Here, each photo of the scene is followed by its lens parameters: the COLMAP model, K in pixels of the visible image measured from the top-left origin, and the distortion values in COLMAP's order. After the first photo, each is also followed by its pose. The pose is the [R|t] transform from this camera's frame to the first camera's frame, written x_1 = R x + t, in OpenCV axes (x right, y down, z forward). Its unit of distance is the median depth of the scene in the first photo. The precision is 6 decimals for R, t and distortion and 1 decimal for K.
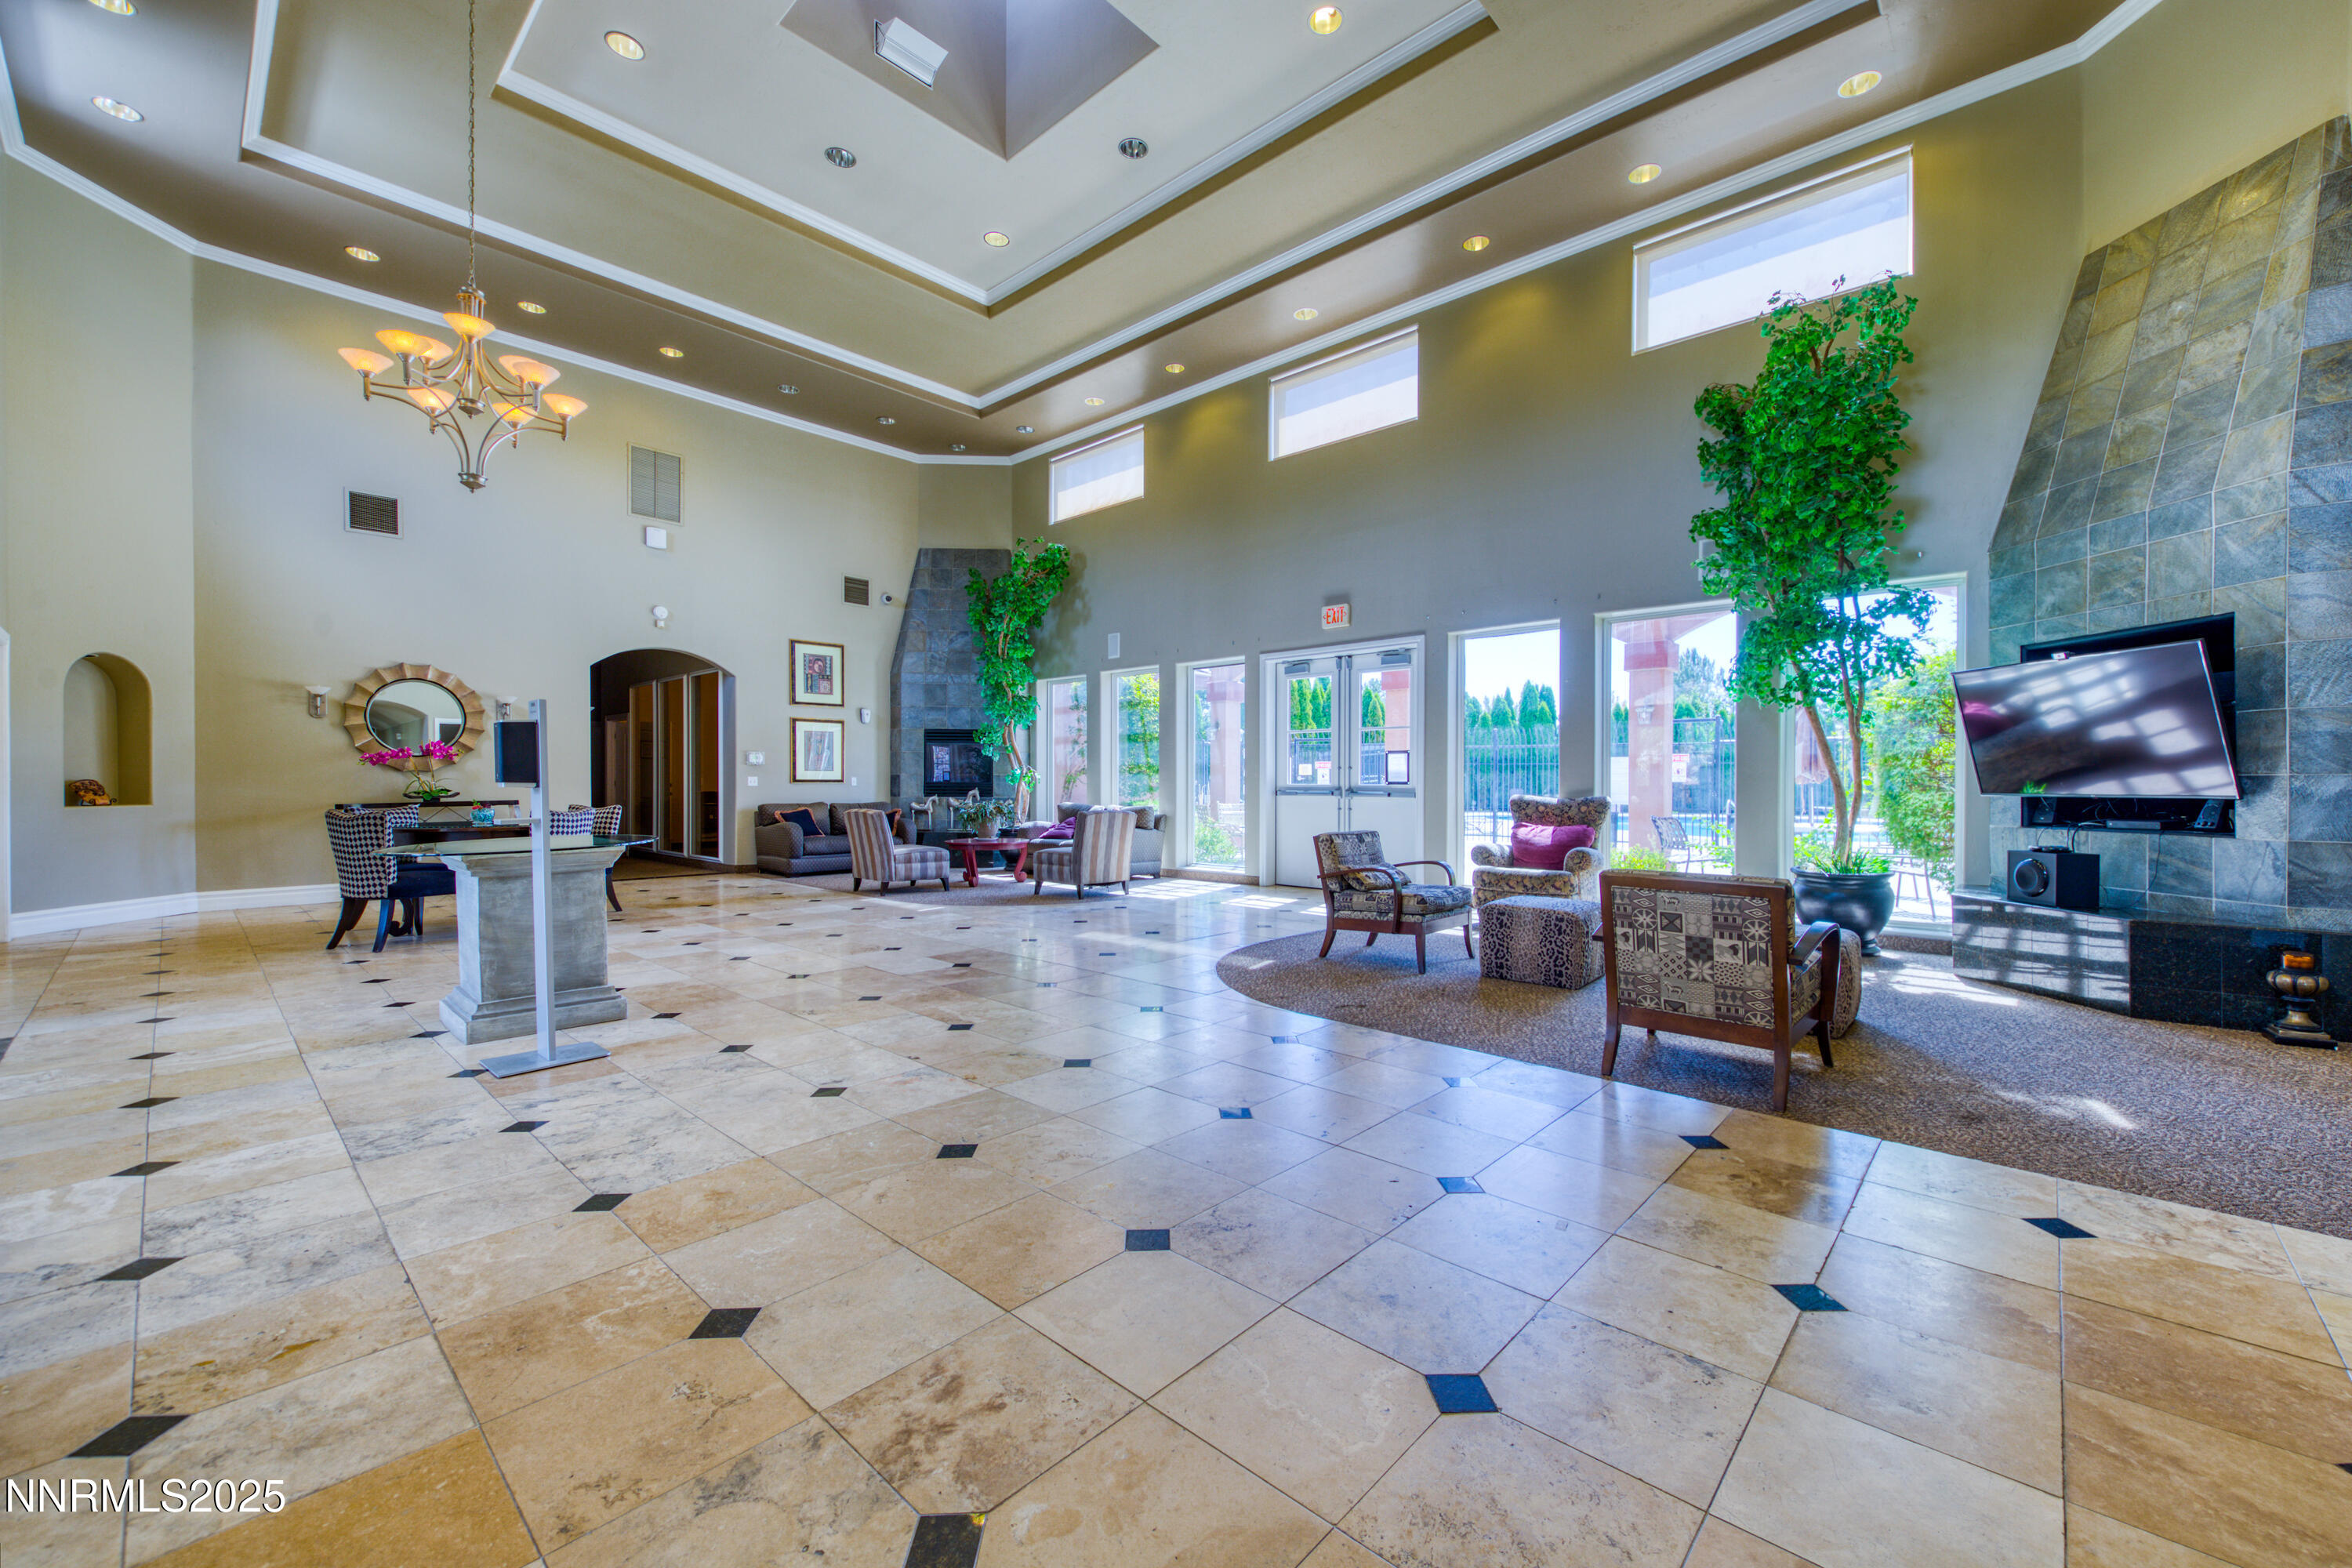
lens RADIAL K [[921.8, 0, 1189.2], [0, 921.8, 792.9], [0, 0, 1]] dist [-0.002708, -0.000052]
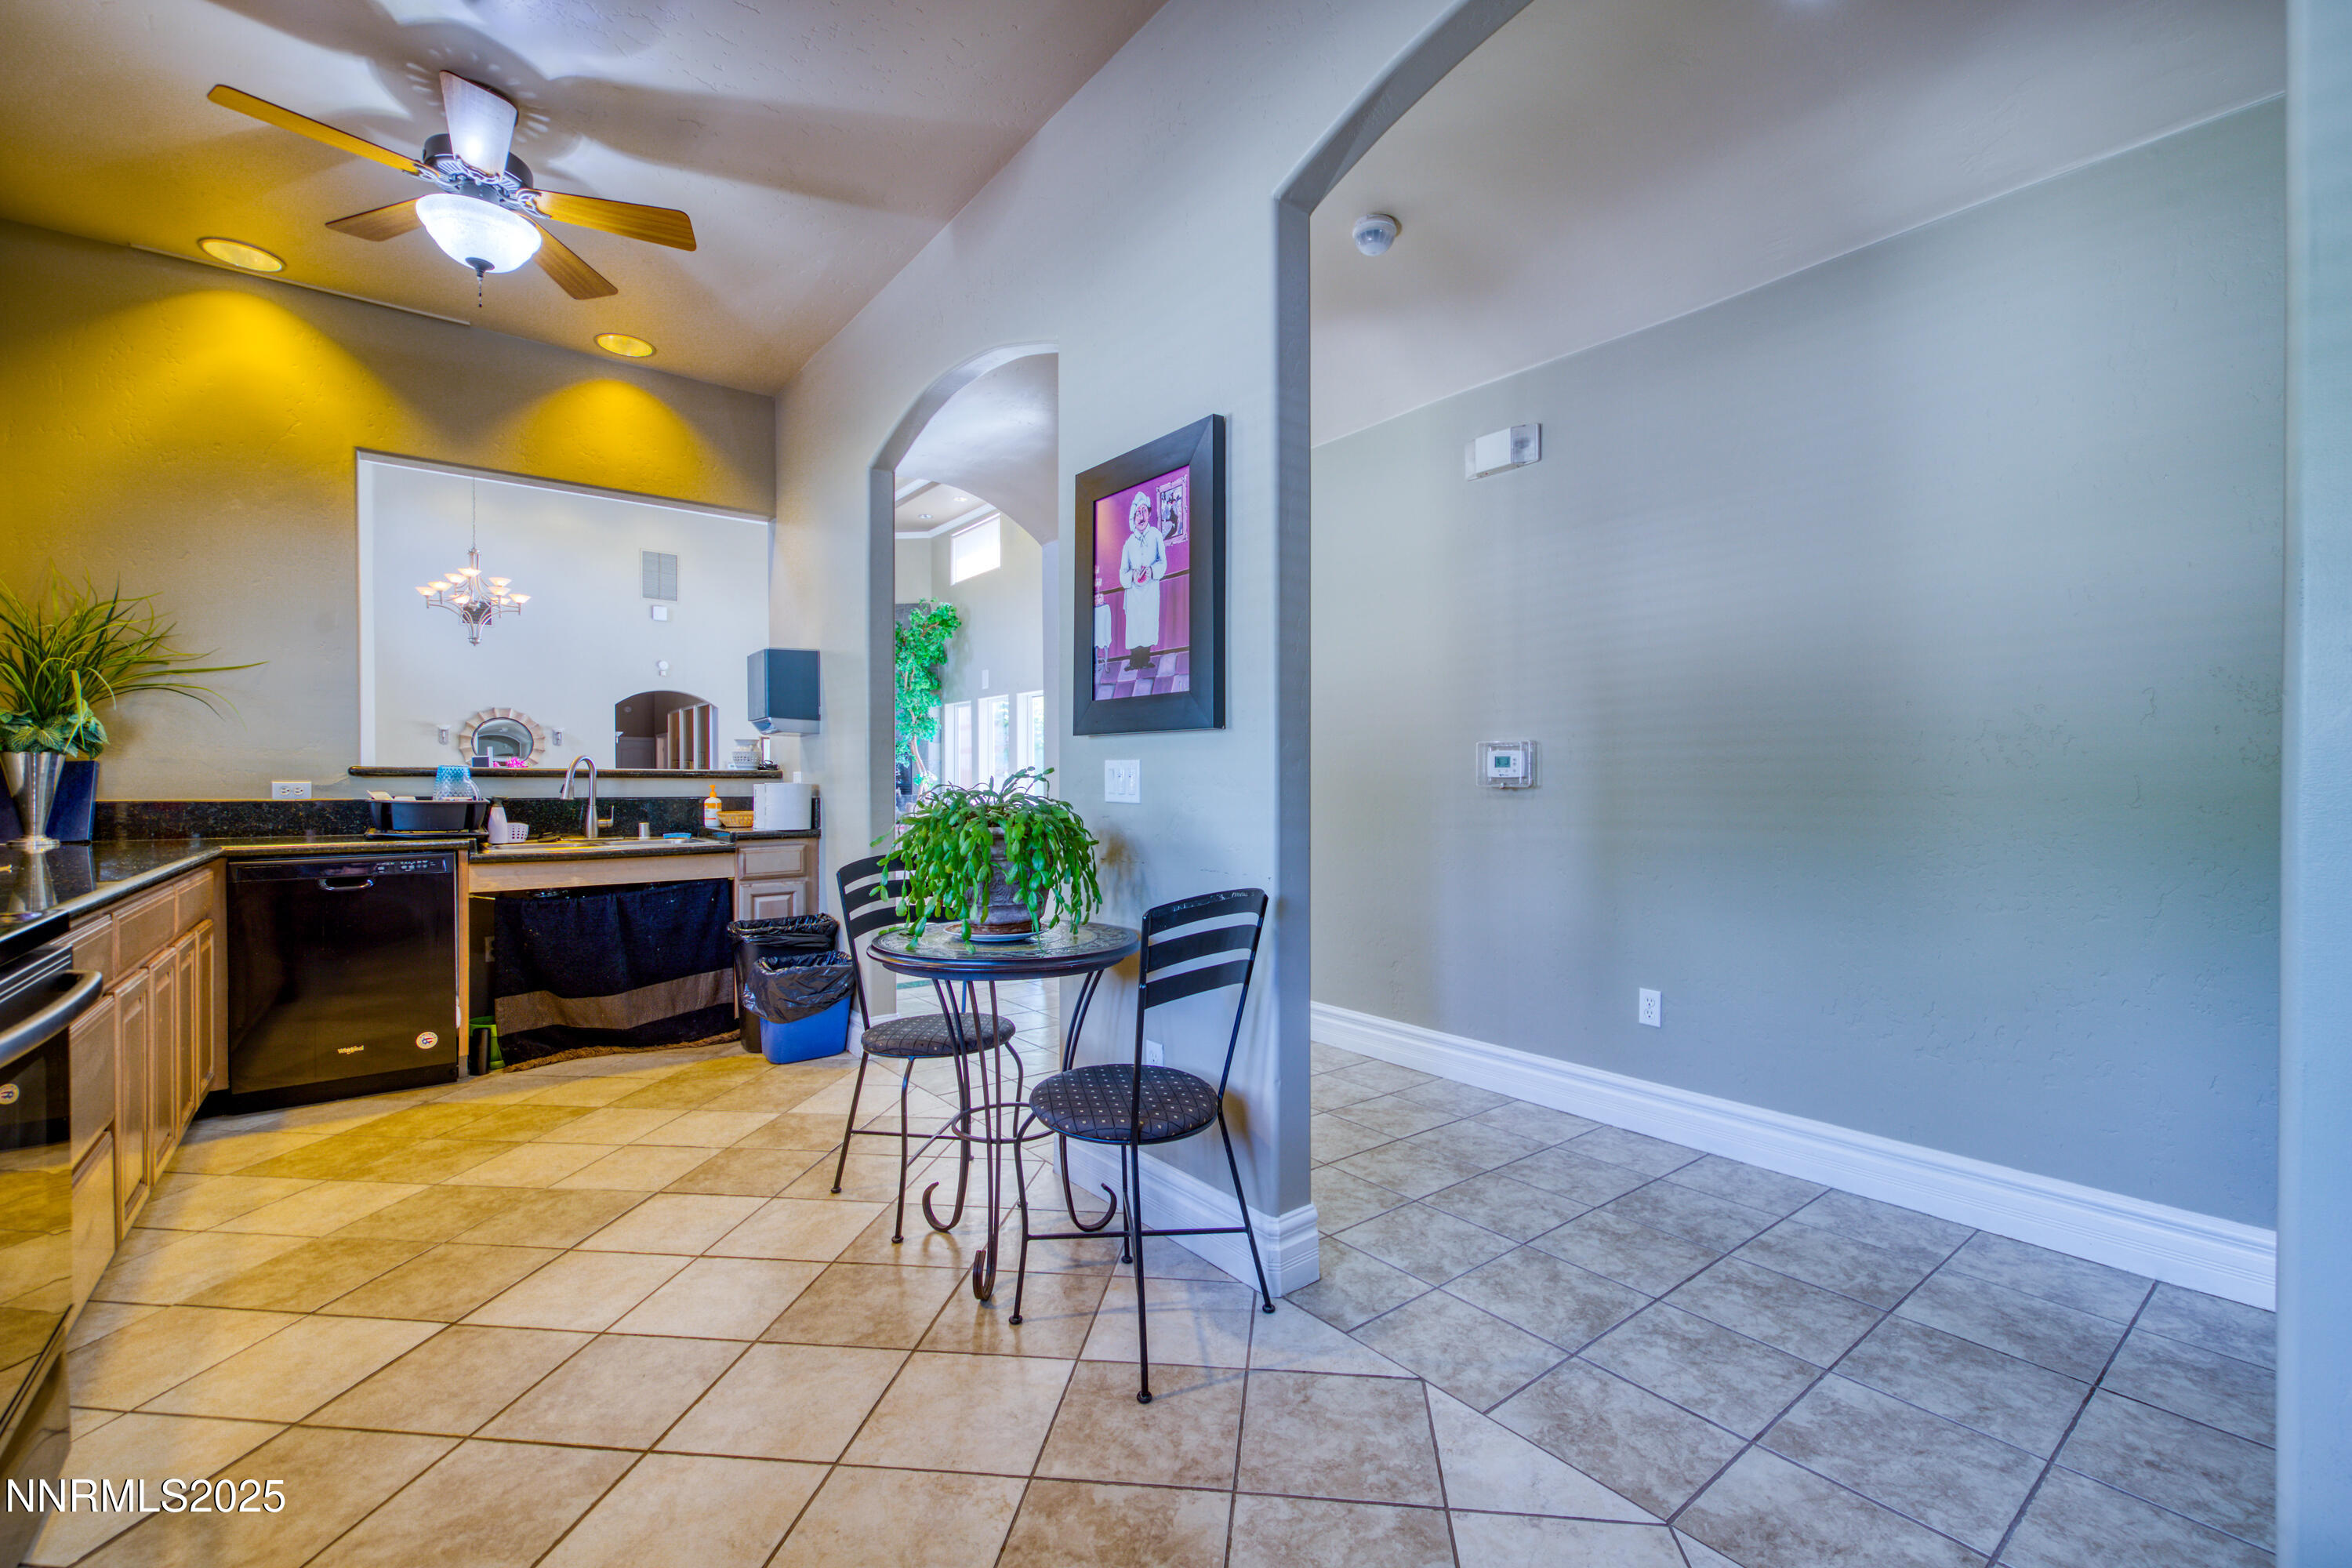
lens RADIAL K [[1008.2, 0, 1173.9], [0, 1008.2, 786.2], [0, 0, 1]] dist [0.001206, 0.000104]
pose [[0.987274, -0.002603, -0.159008, 0.387848], [0.001008, 0.999948, -0.010112, 0.006572], [0.159027, 0.009824, 0.987225, -0.351541]]
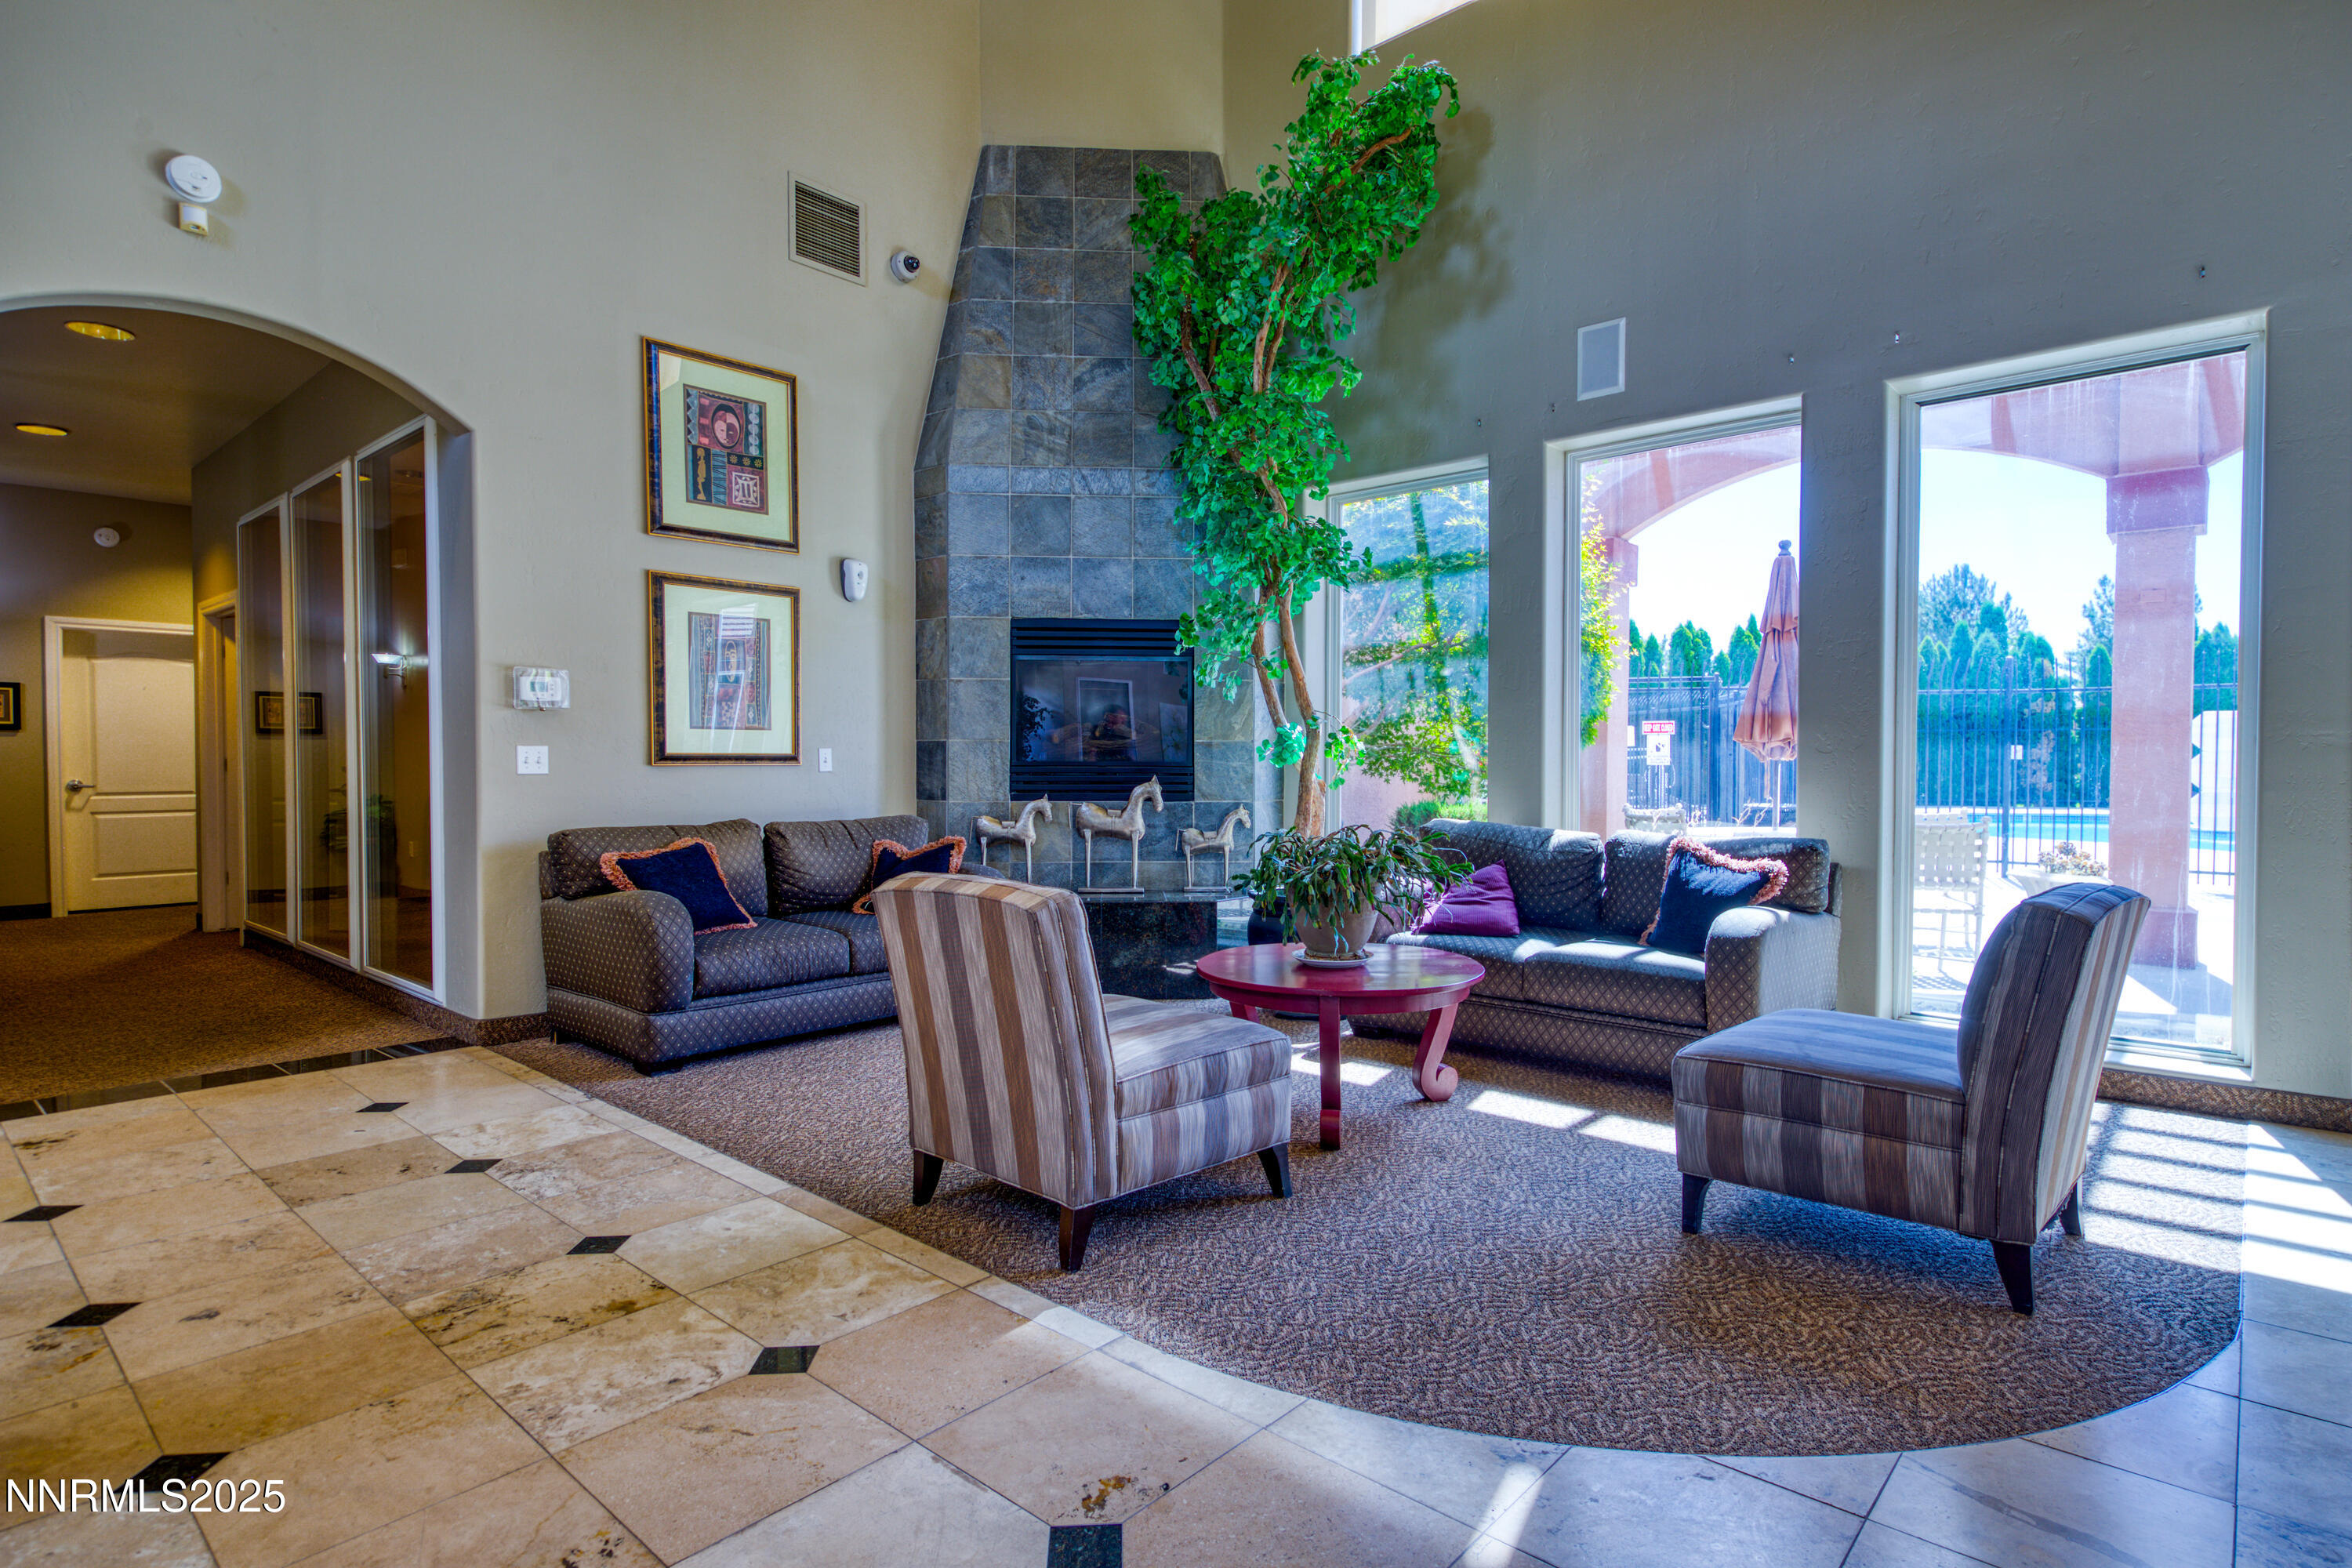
lens RADIAL K [[1203.8, 0, 1179.8], [0, 1203.8, 791.9], [0, 0, 1]] dist [0.011006, -0.001818]
pose [[0.999901, -0.000998, 0.014071, -0.230813], [0.000794, 0.999895, 0.014478, -0.006528], [-0.014084, -0.014465, 0.999796, 0.524470]]
